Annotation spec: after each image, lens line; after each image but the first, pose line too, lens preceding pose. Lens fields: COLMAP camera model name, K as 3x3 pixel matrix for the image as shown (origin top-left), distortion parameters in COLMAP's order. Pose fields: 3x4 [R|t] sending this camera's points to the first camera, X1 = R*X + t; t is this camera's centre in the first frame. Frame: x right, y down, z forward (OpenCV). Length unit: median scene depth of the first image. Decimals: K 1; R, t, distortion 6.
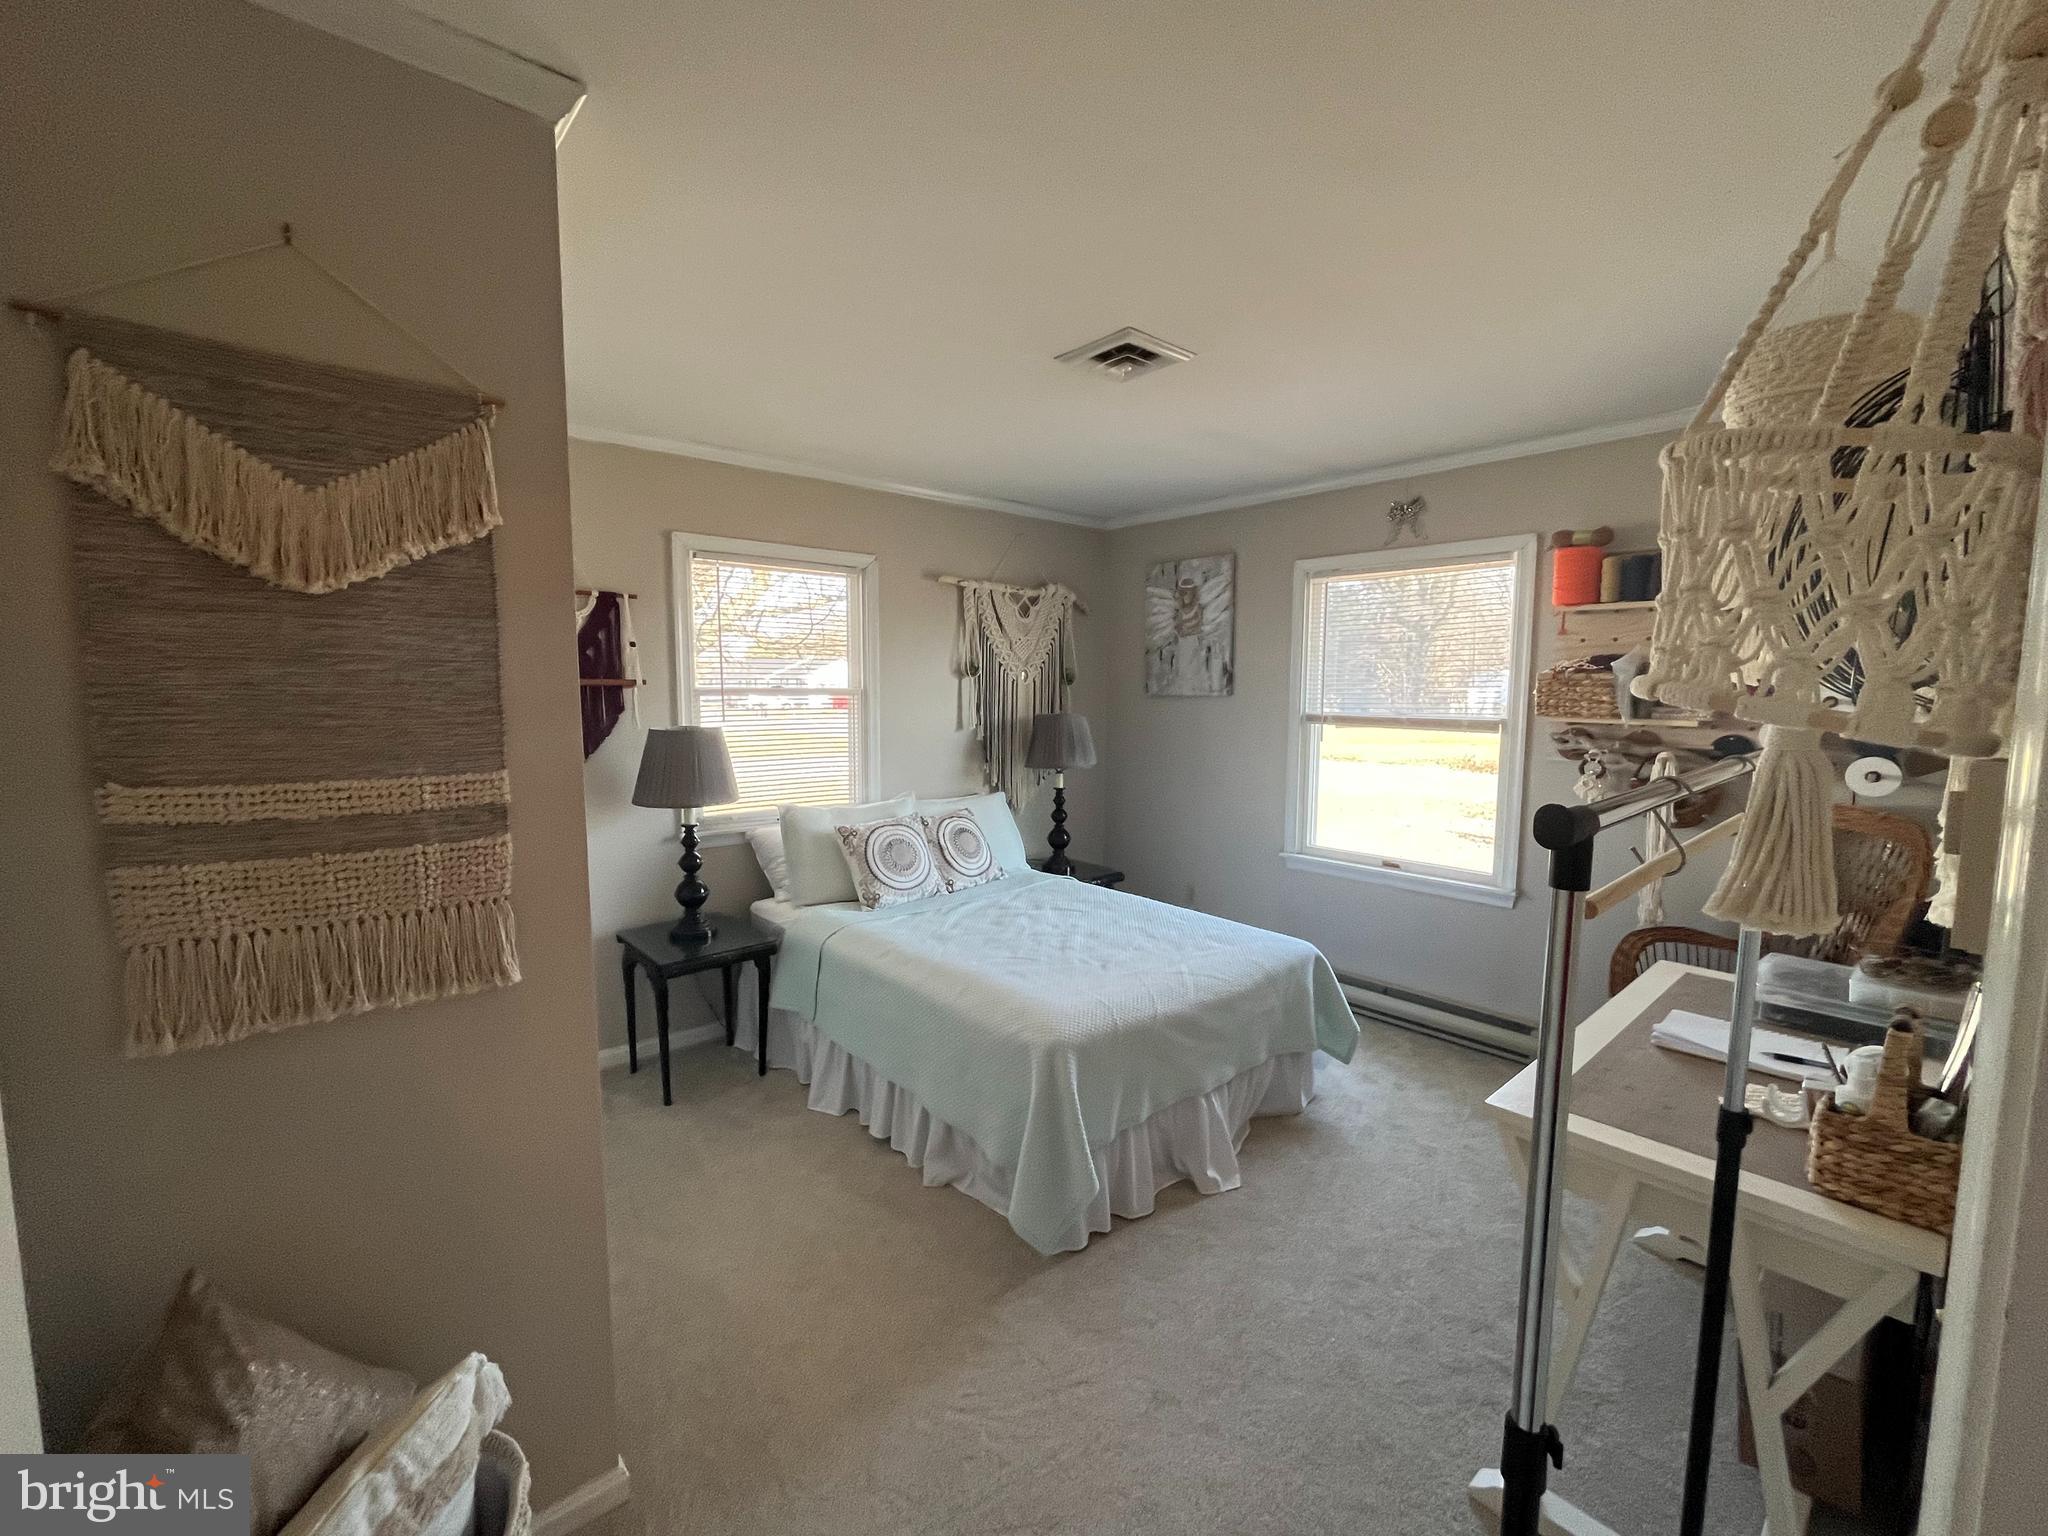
lens RADIAL K [[828.1, 0, 1024.0], [0, 828.1, 768.0], [0, 0, 1]] dist [0.000625, -0.000479]
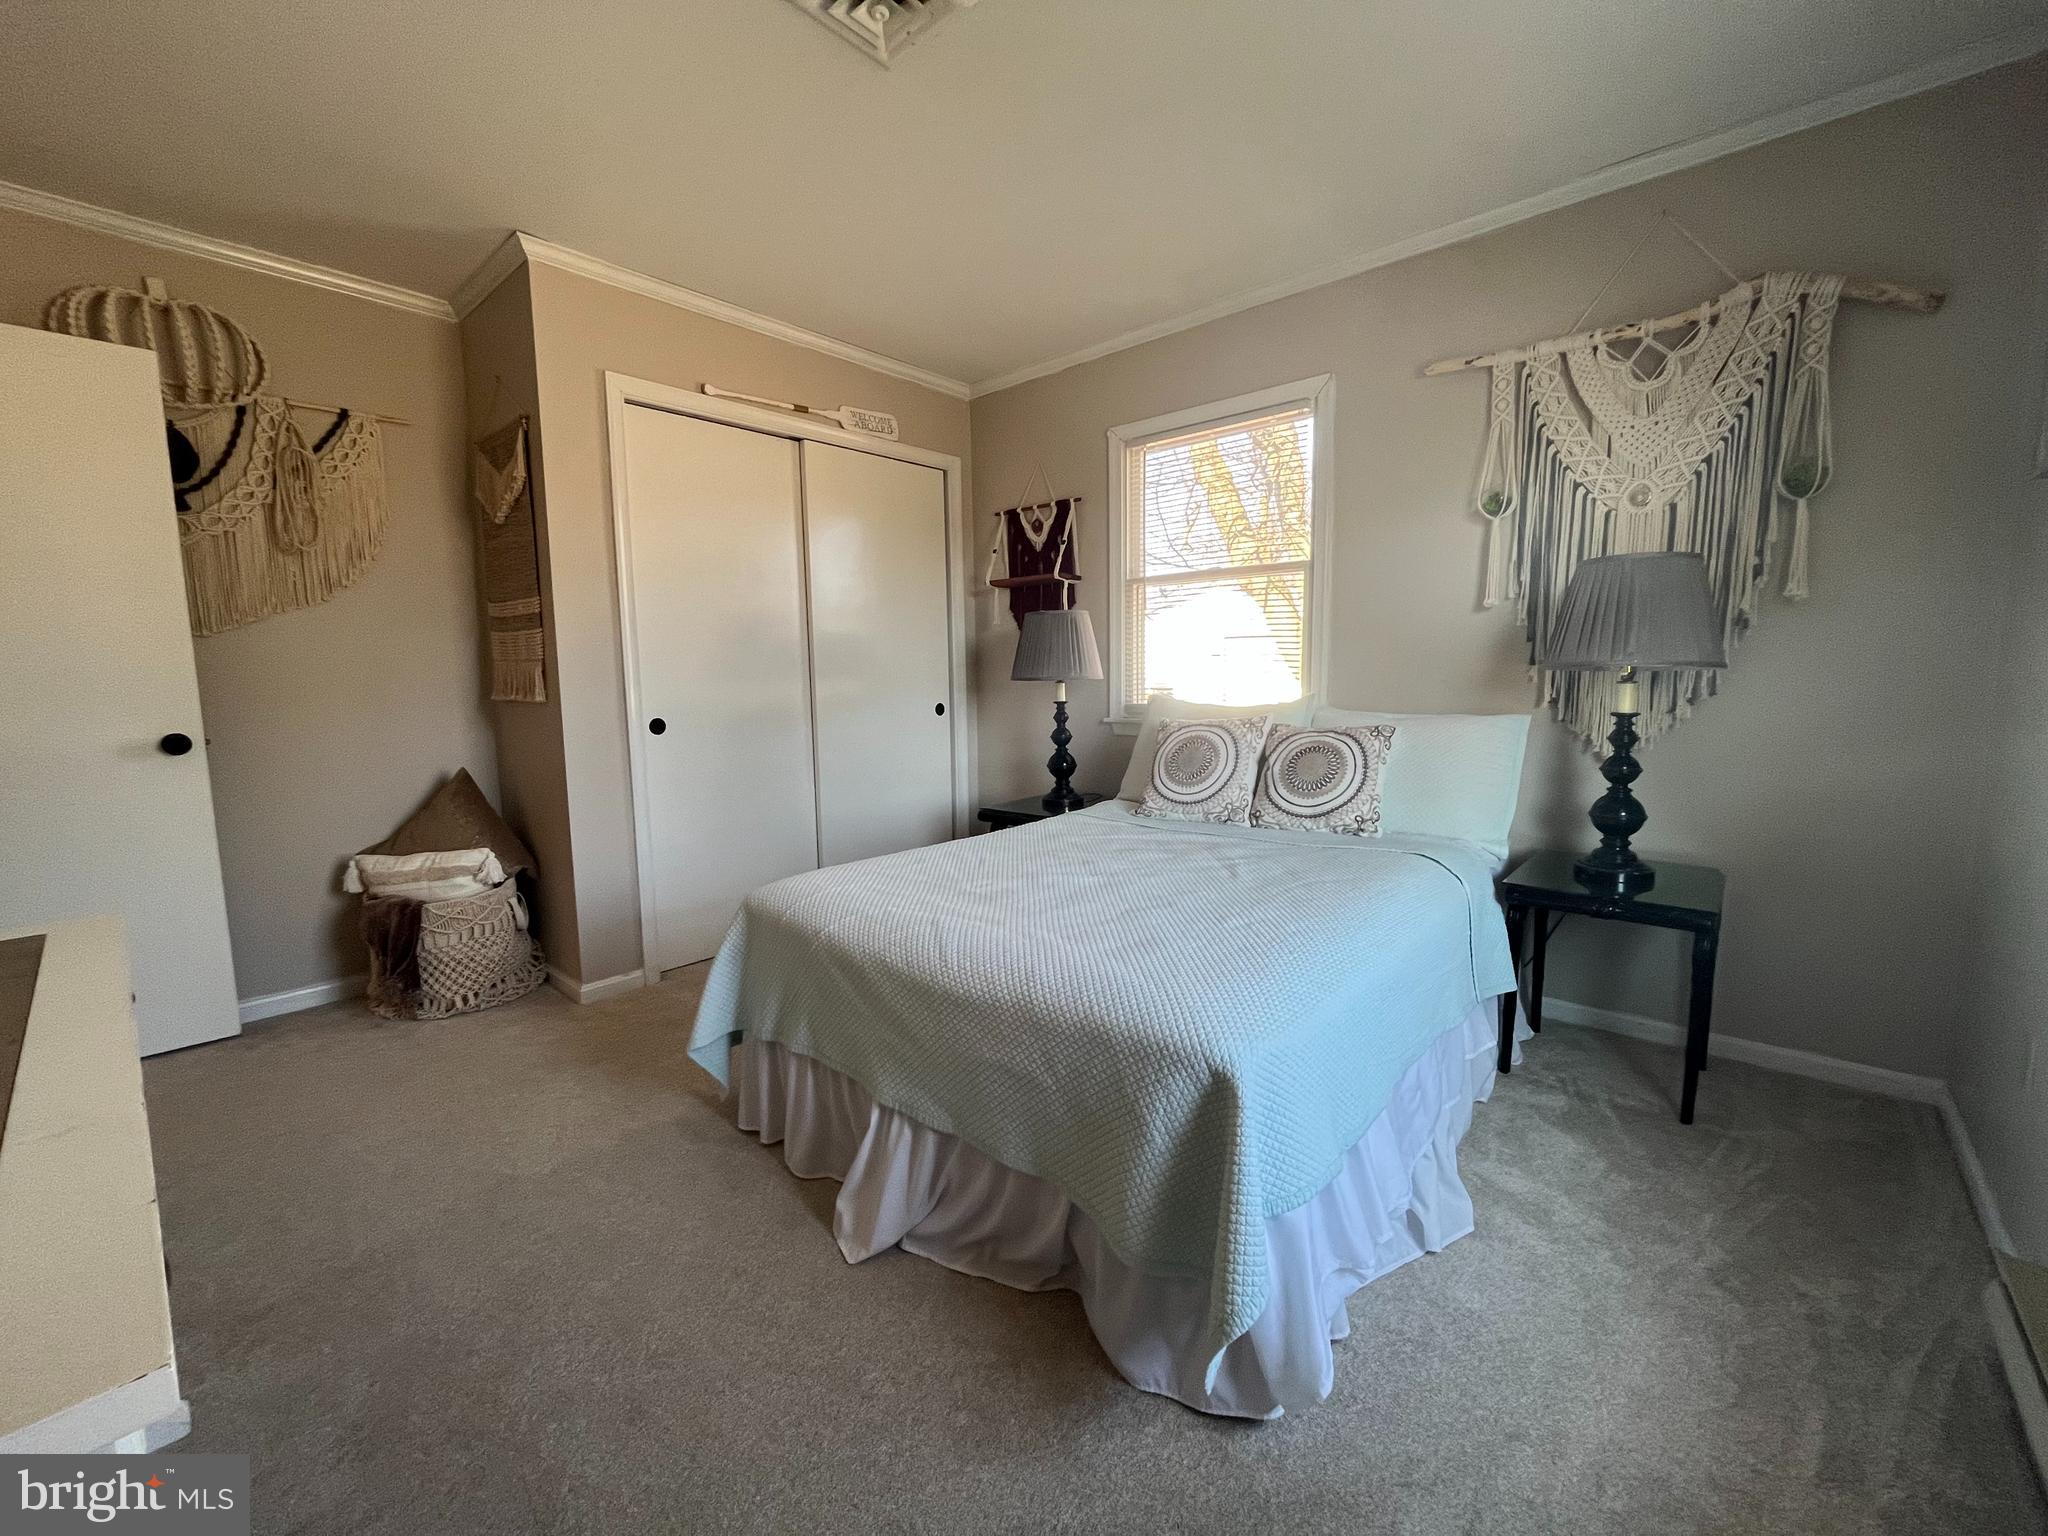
lens RADIAL K [[828.1, 0, 1024.0], [0, 828.1, 768.0], [0, 0, 1]] dist [0.000625, -0.000479]
pose [[0.135013, 0.175637, -0.975153, 0.556170], [-0.006371, 0.984298, 0.176402, -0.035391], [0.990823, -0.017604, 0.134012, 0.603539]]
